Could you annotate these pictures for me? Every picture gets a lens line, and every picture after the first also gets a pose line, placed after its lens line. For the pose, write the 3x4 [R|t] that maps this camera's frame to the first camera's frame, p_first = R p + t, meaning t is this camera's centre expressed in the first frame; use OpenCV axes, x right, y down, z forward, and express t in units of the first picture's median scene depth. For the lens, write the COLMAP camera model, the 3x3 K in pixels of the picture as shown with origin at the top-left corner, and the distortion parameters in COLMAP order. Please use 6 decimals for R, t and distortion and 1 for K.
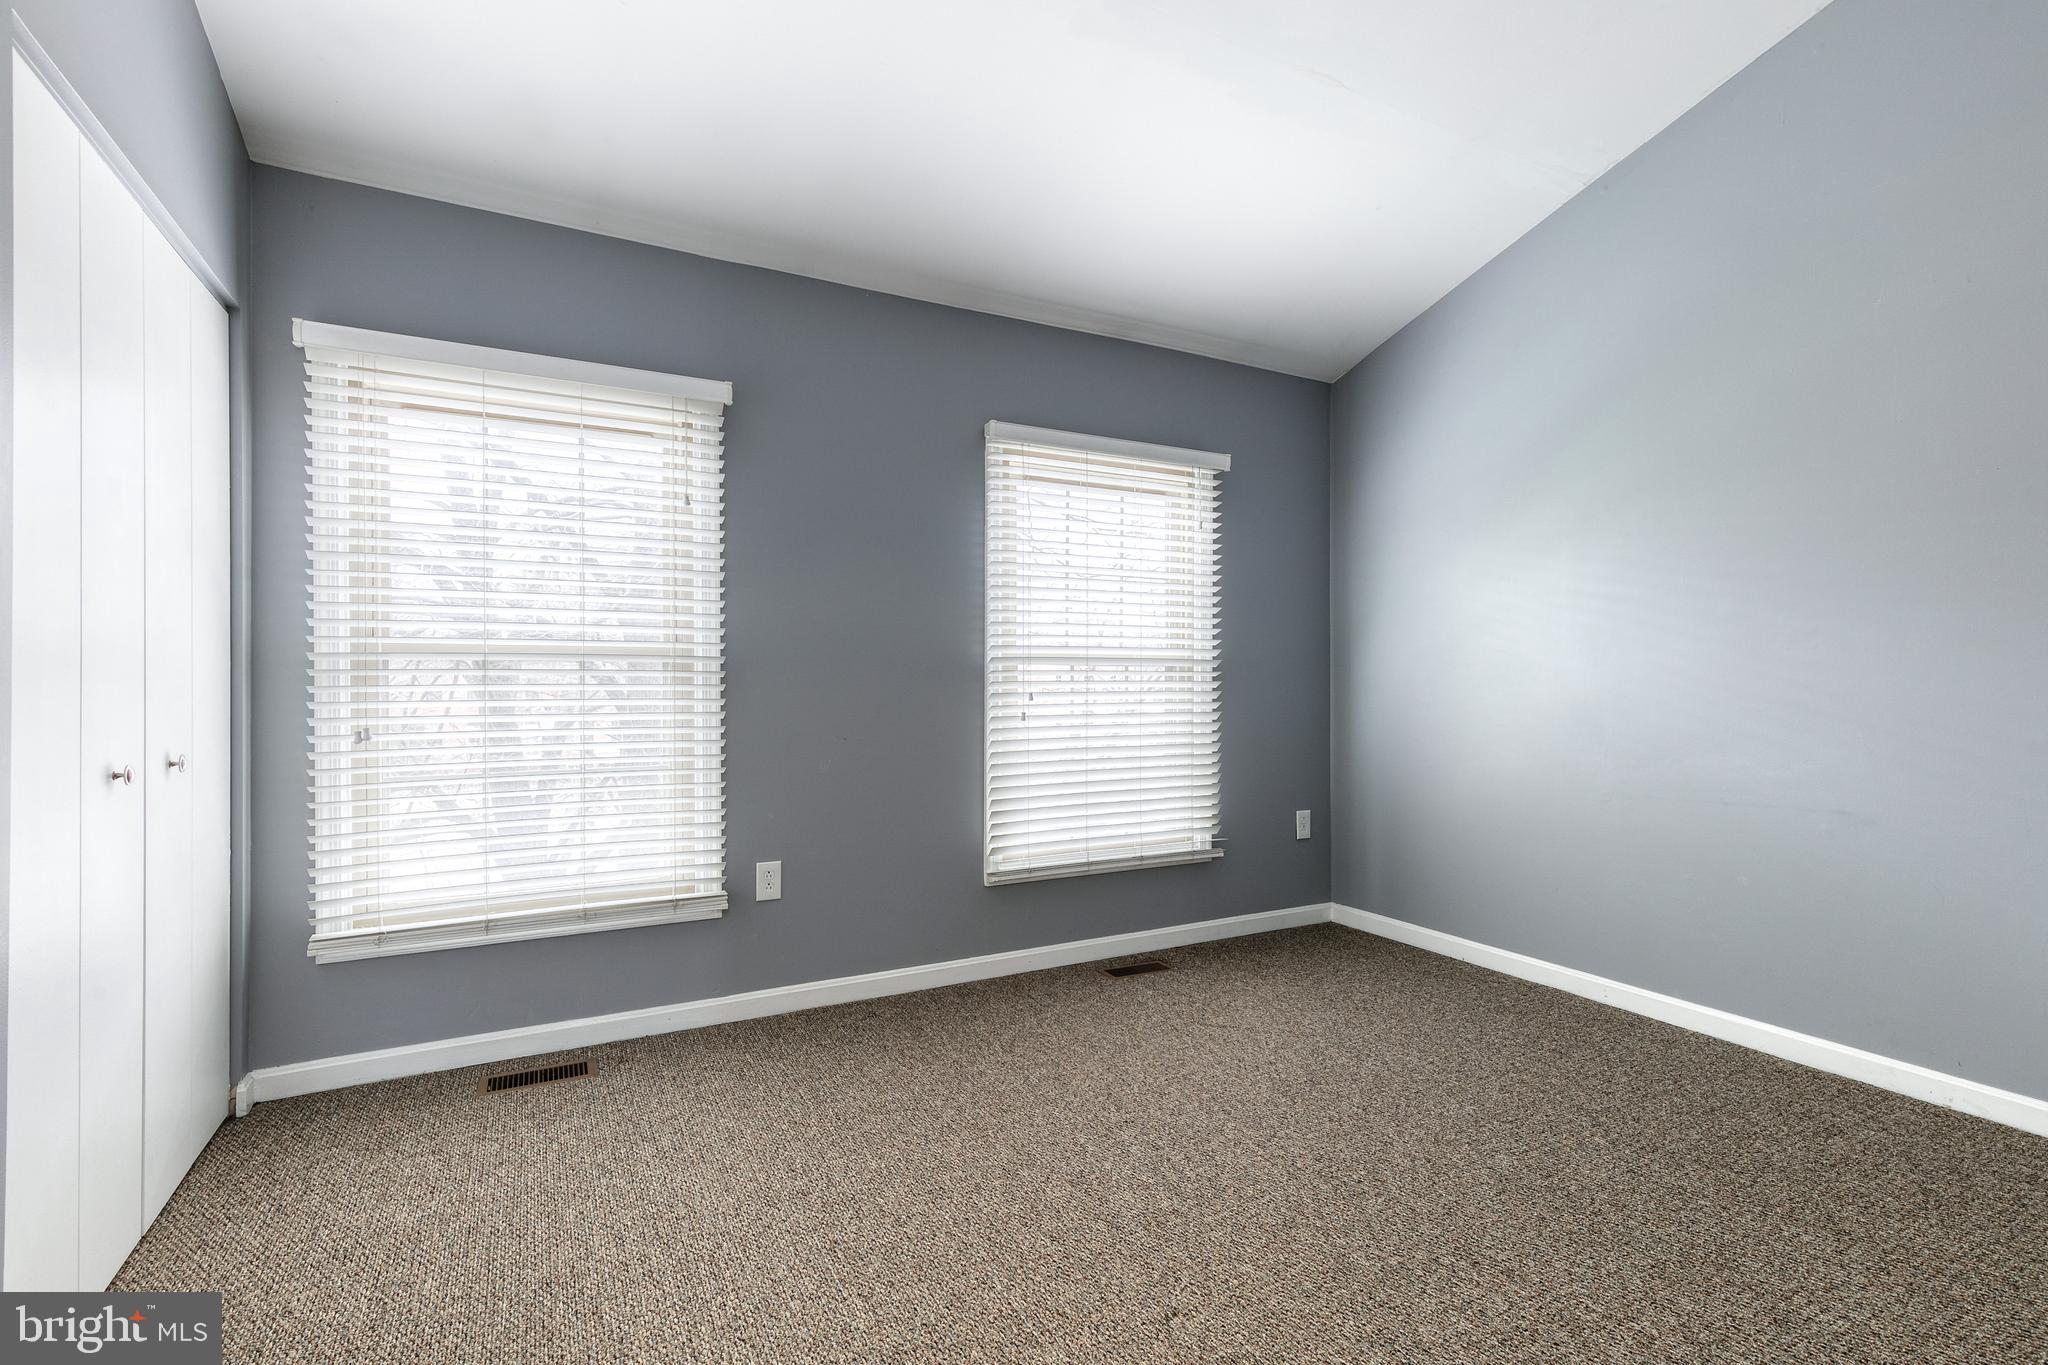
lens RADIAL K [[957.2, 0, 1038.5], [0, 957.2, 684.6], [0, 0, 1]] dist [0.012625, -0.004010]
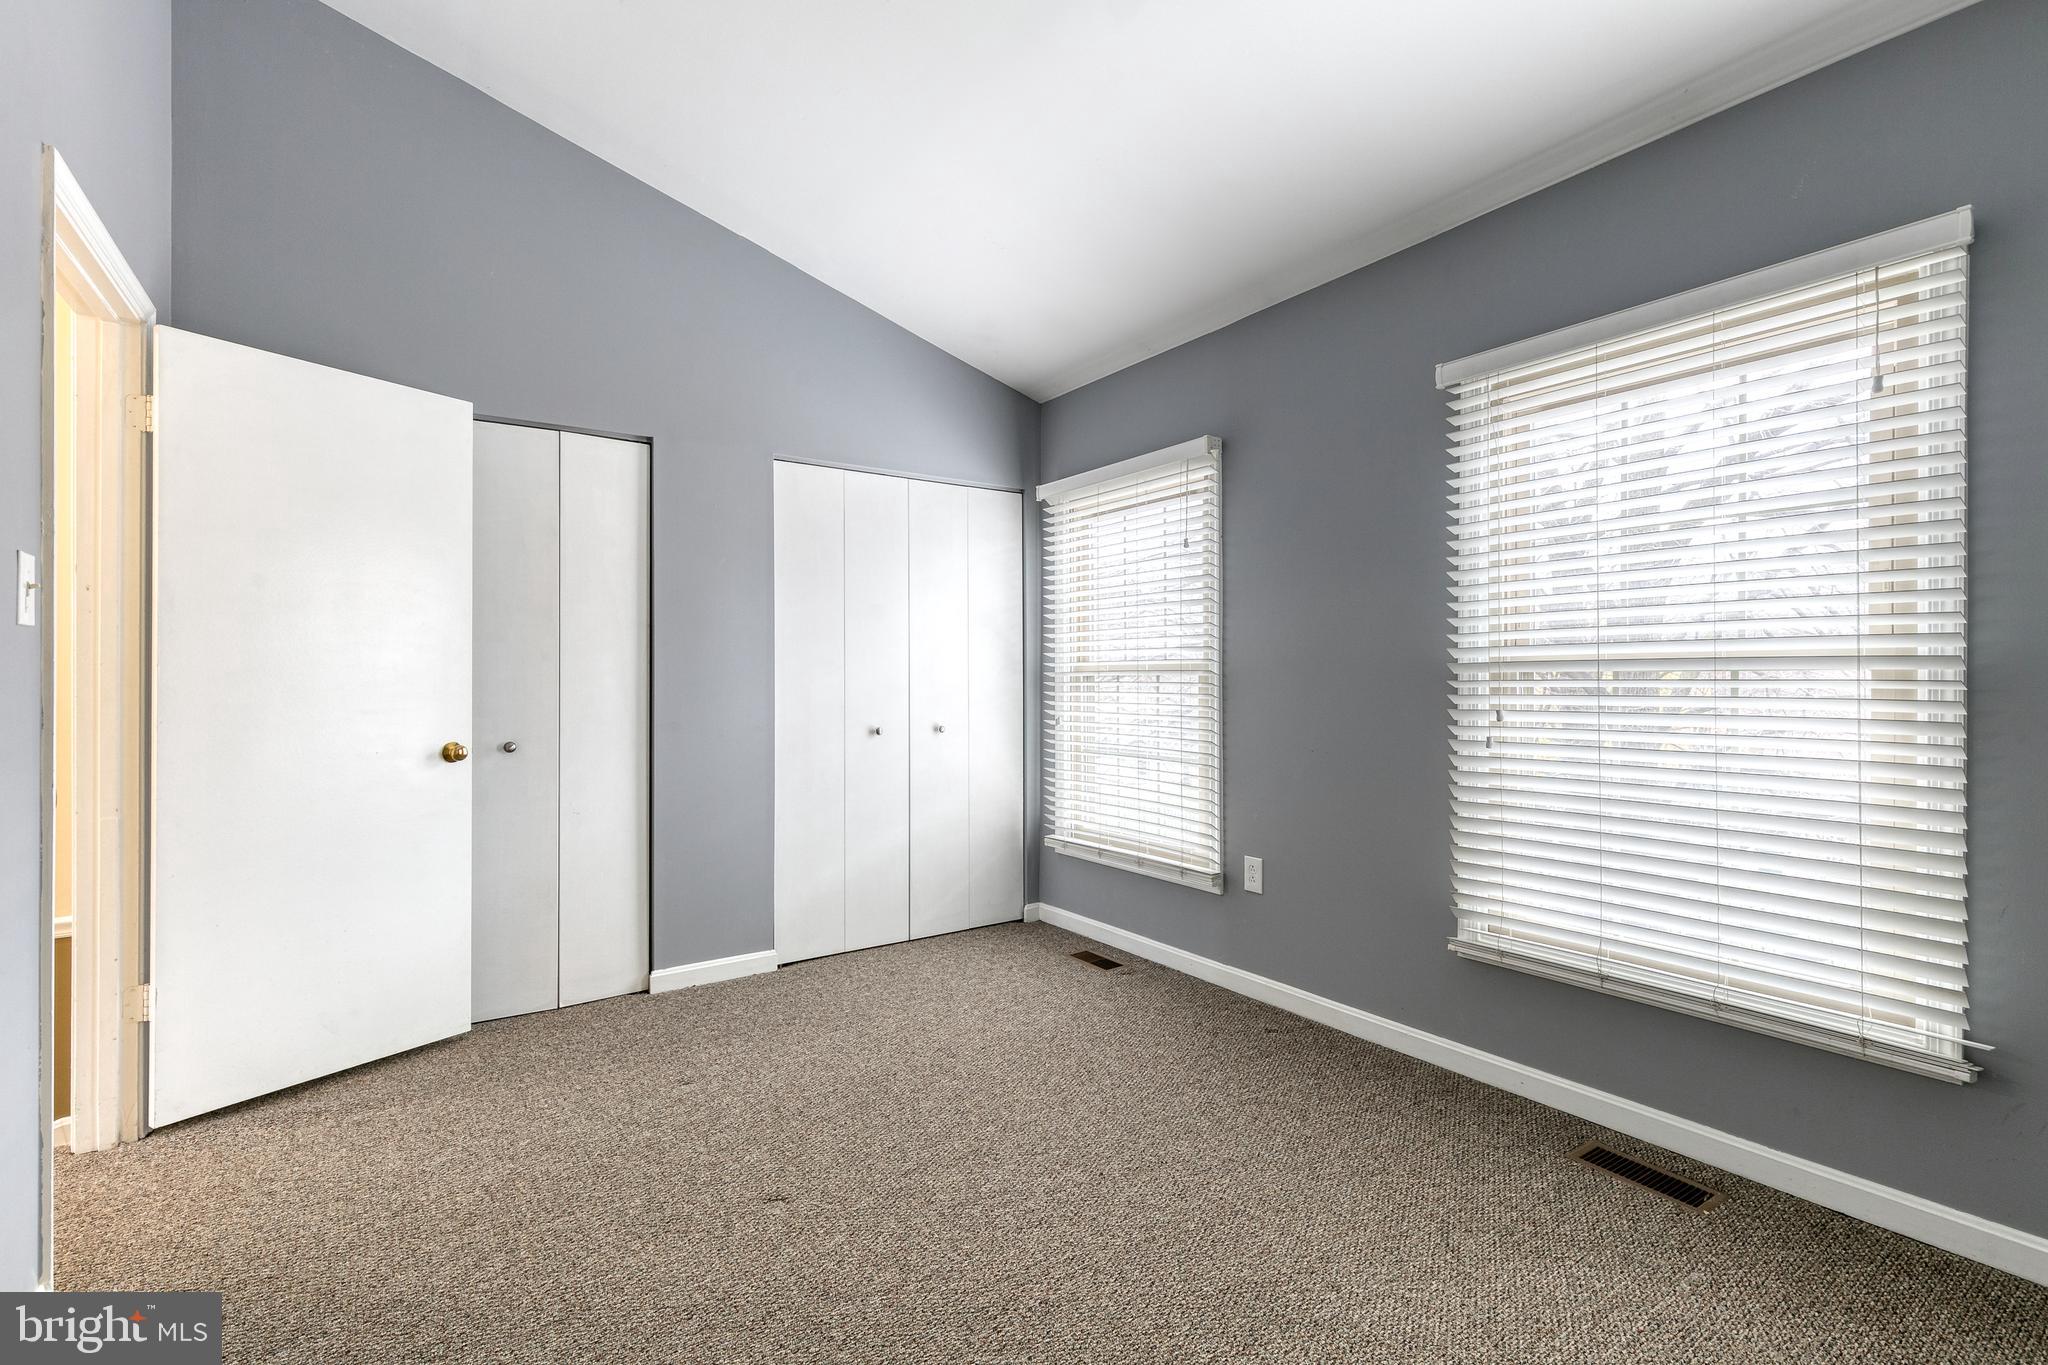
lens RADIAL K [[926.2, 0, 1037.6], [0, 926.2, 687.8], [0, 0, 1]] dist [0.026002, 0.000024]
pose [[0.124794, 0.004221, -0.992174, 0.723912], [-0.011464, 0.999930, 0.002812, -0.007145], [0.992116, 0.011023, 0.124834, 0.615102]]
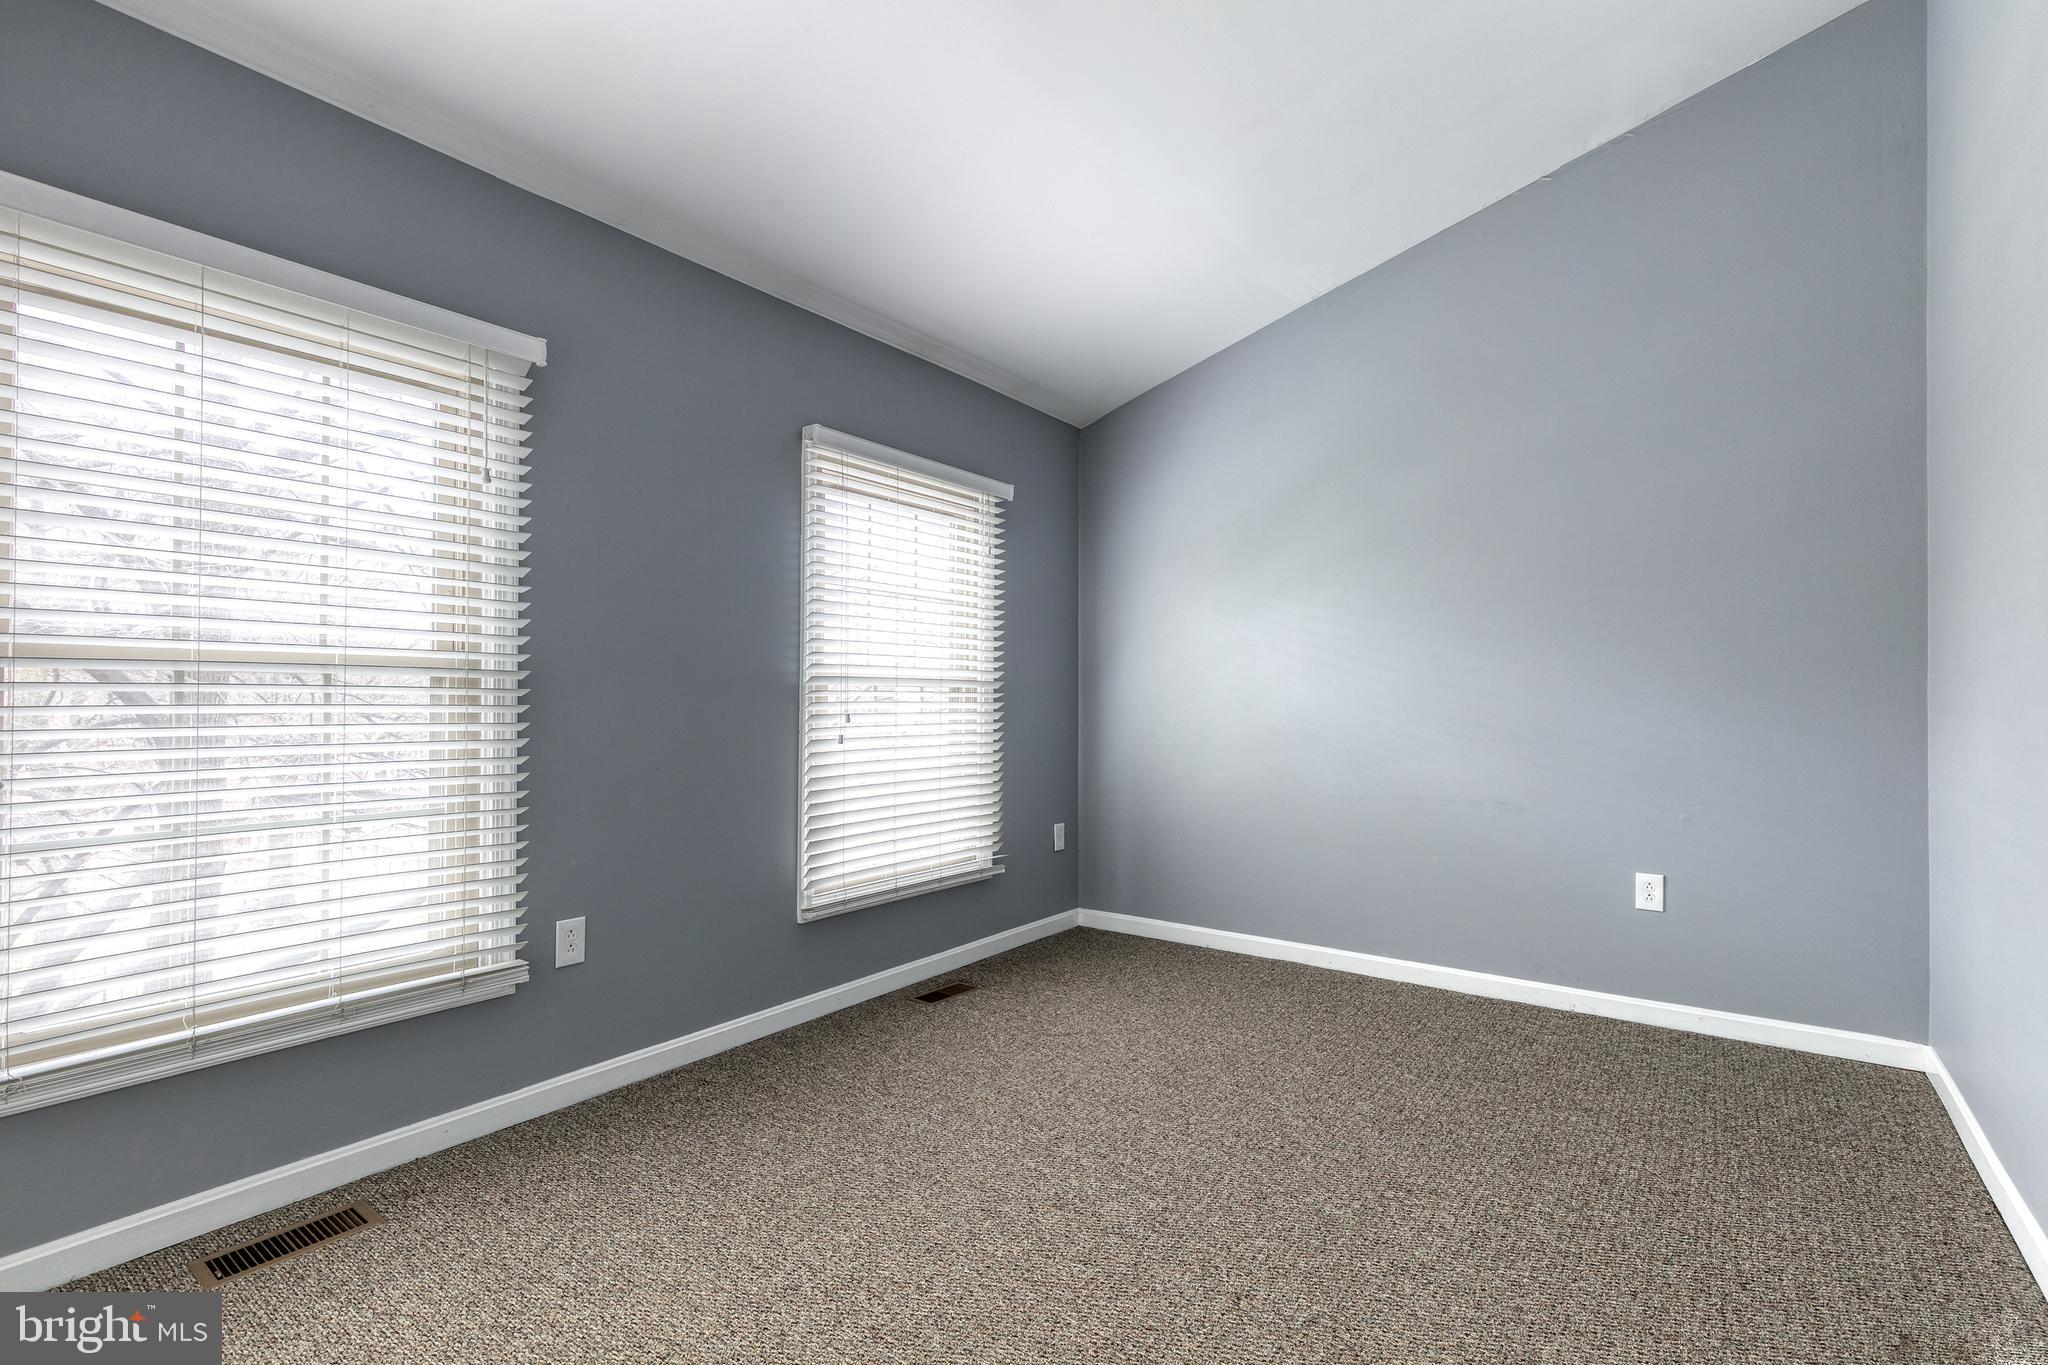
lens RADIAL K [[957.2, 0, 1041.0], [0, 957.2, 688.1], [0, 0, 1]] dist [0.012625, -0.004010]
pose [[0.896243, 0.010301, 0.443444, -0.283604], [-0.003067, 0.999850, -0.017027, -0.001860], [-0.443553, 0.013900, 0.896140, 0.069967]]
